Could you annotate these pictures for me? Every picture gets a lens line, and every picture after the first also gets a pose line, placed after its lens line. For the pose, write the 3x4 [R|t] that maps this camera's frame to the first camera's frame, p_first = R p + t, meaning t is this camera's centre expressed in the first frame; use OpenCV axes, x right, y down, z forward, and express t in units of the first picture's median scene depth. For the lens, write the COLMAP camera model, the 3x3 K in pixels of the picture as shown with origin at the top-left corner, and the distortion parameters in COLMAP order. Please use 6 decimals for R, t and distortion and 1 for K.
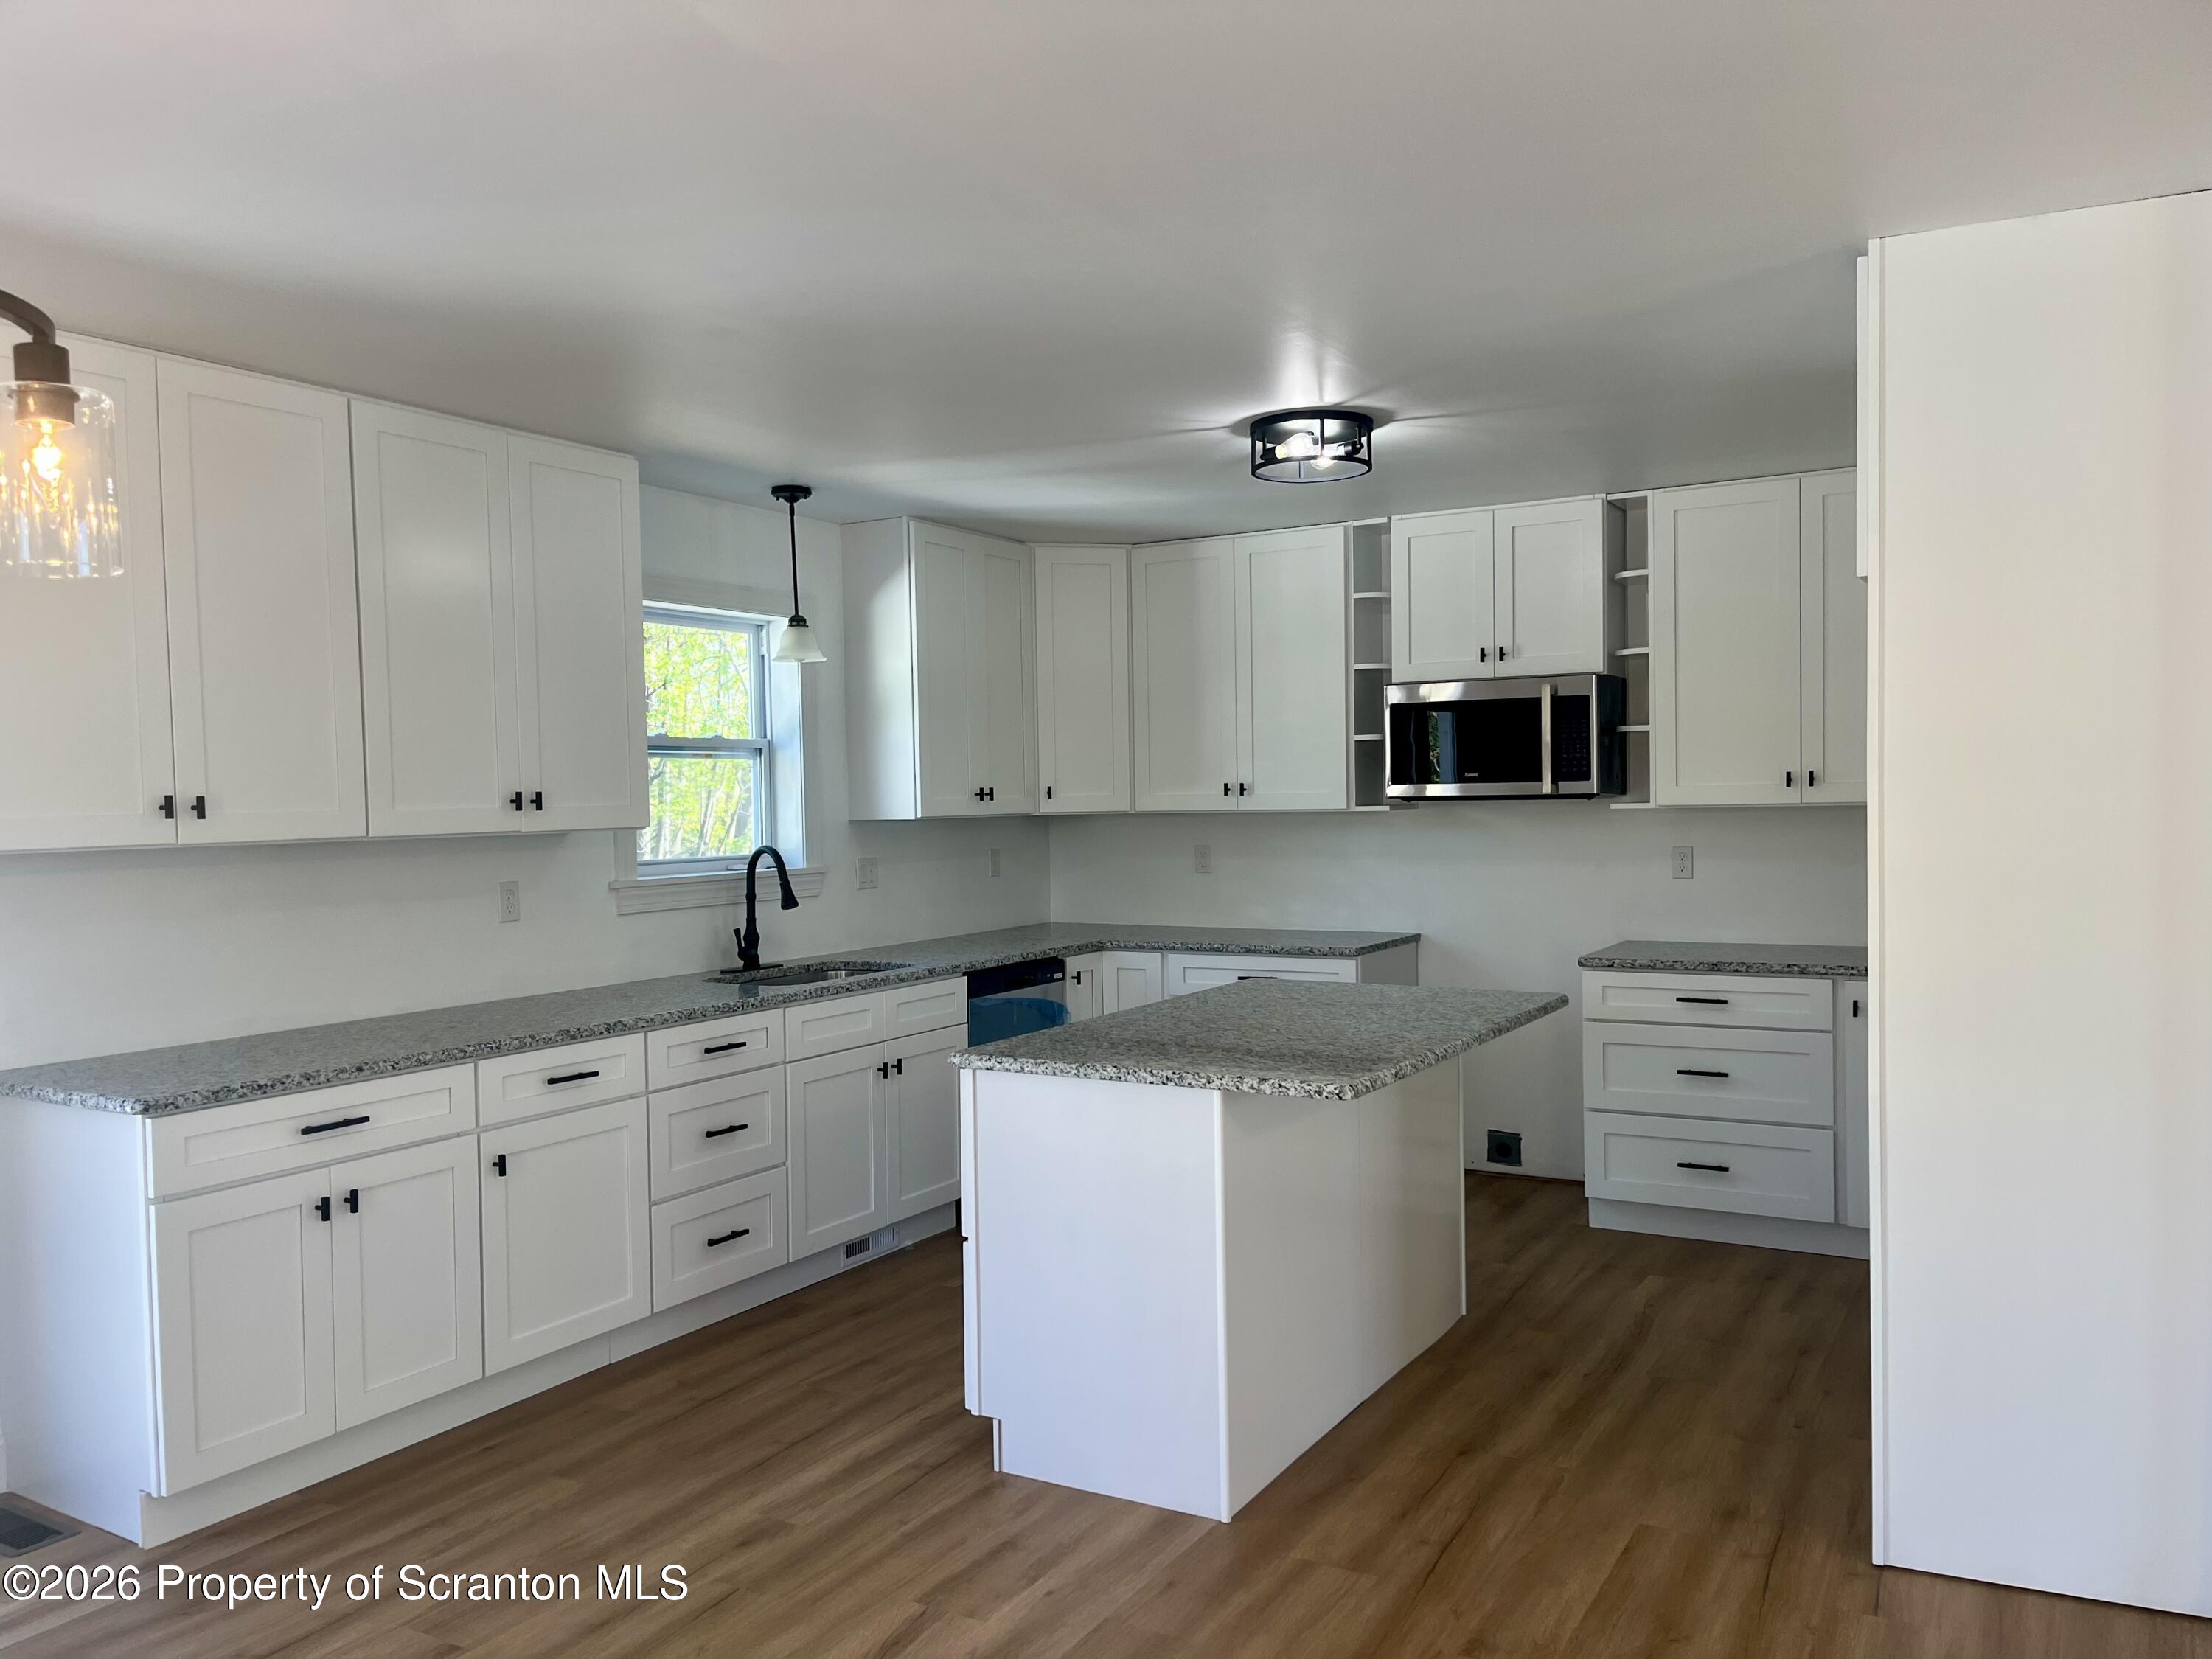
lens RADIAL K [[1674.3, 0, 1112.9], [0, 1674.3, 855.4], [0, 0, 1]] dist [0.073826, -0.100373]
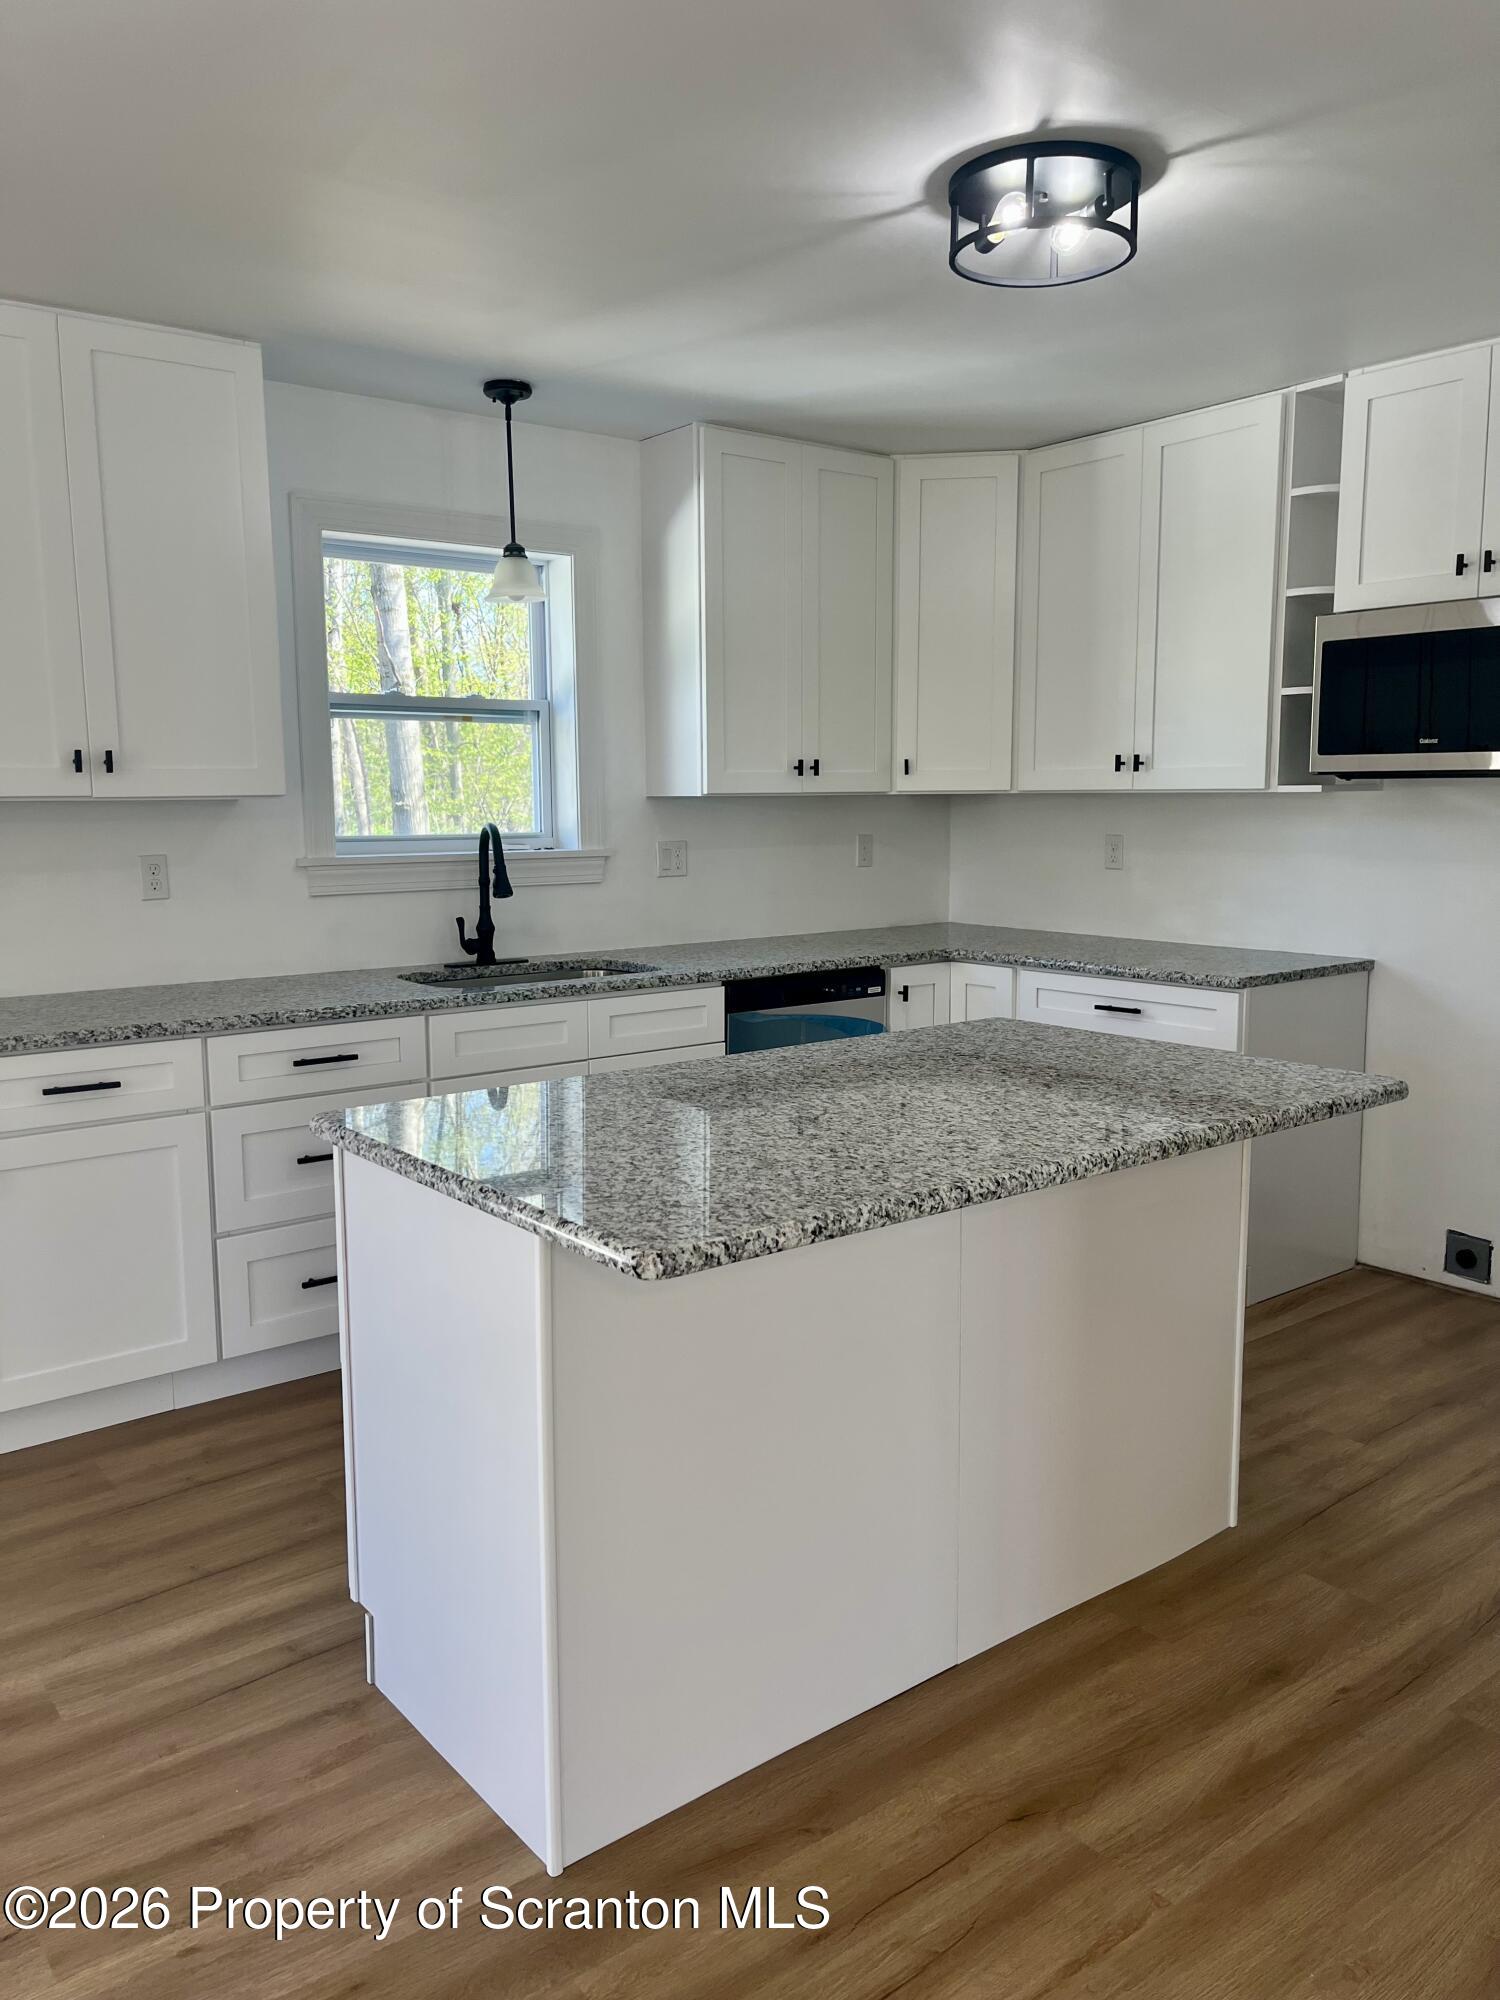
lens RADIAL K [[1510.1, 0, 750.0], [0, 1510.1, 1000.0], [0, 0, 1]] dist [0.074466, -0.096876]
pose [[0.928269, 0.062599, -0.366603, 0.209771], [-0.024270, 0.993828, 0.108248, -0.002712], [0.371117, -0.091586, 0.924059, 0.325702]]
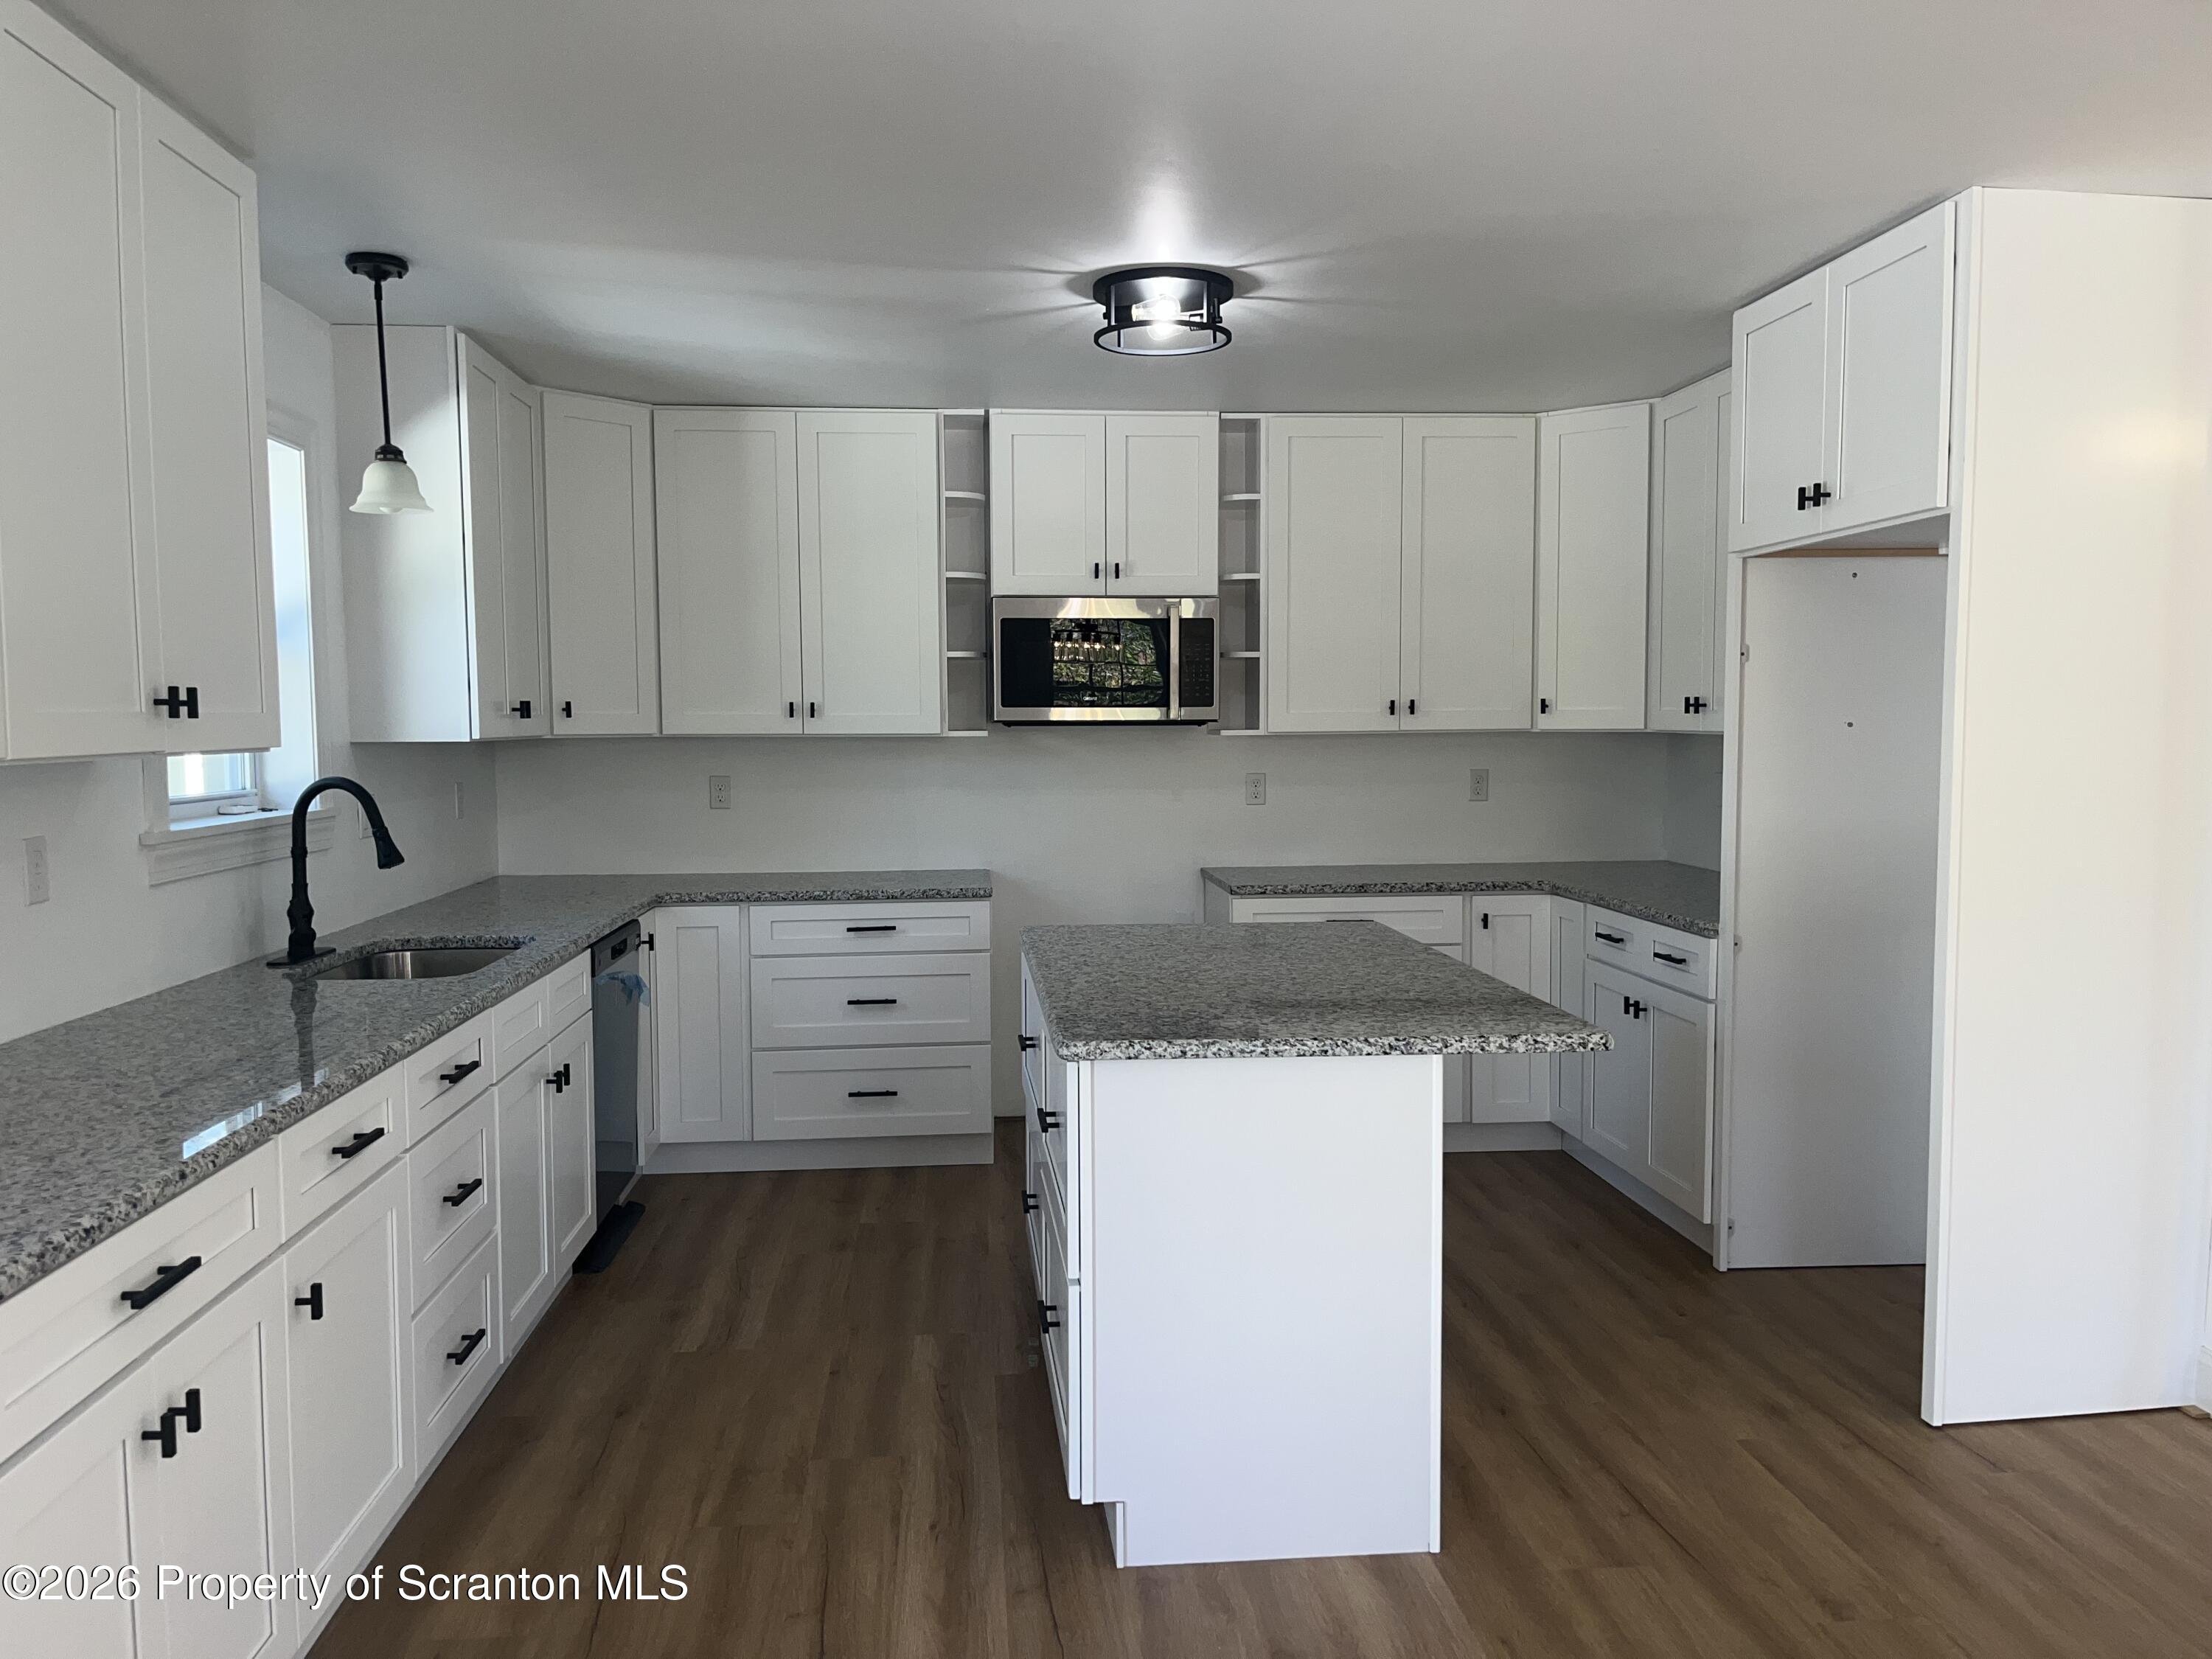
lens RADIAL K [[1670.1, 0, 1103.6], [0, 1670.1, 844.7], [0, 0, 1]] dist [0.074466, -0.096876]
pose [[0.817265, -0.030425, 0.575458, -0.352030], [0.012020, 0.999288, 0.035762, 0.000780], [-0.576136, -0.022310, 0.817049, 0.253874]]
